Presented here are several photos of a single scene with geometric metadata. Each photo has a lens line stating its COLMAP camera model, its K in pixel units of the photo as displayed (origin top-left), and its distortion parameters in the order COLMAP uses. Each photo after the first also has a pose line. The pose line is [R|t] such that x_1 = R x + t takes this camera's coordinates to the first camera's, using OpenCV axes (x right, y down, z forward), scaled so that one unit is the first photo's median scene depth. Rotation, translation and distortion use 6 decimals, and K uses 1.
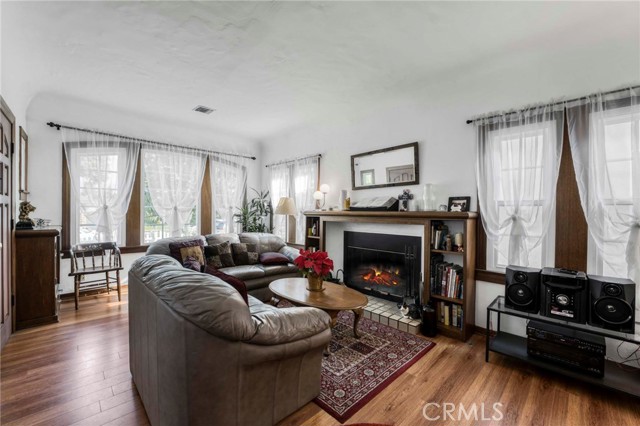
lens RADIAL K [[261.8, 0, 320.7], [0, 261.8, 213.6], [0, 0, 1]] dist [-0.000909, -0.000089]
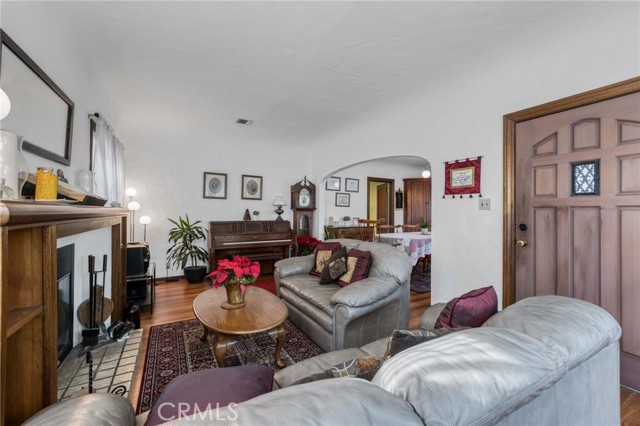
lens RADIAL K [[256.2, 0, 316.2], [0, 256.2, 212.9], [0, 0, 1]] dist [-0.000367, -0.000007]
pose [[-0.965228, -0.006240, 0.261334, -0.392646], [-0.003587, 0.999937, 0.010625, 0.005135], [-0.261384, 0.009318, -0.965190, 1.439076]]
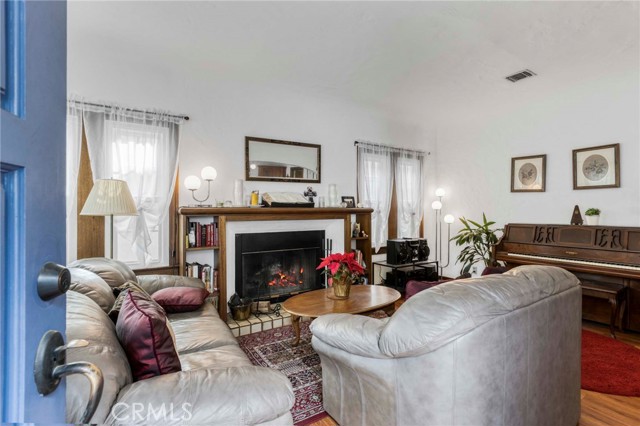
lens RADIAL K [[296.1, 0, 316.2], [0, 296.1, 208.6], [0, 0, 1]] dist [-0.000891, 0.000031]
pose [[0.224309, -0.000531, 0.974518, -0.844800], [0.016598, 0.999857, -0.003276, -0.001095], [-0.974377, 0.016909, 0.224286, 0.734295]]
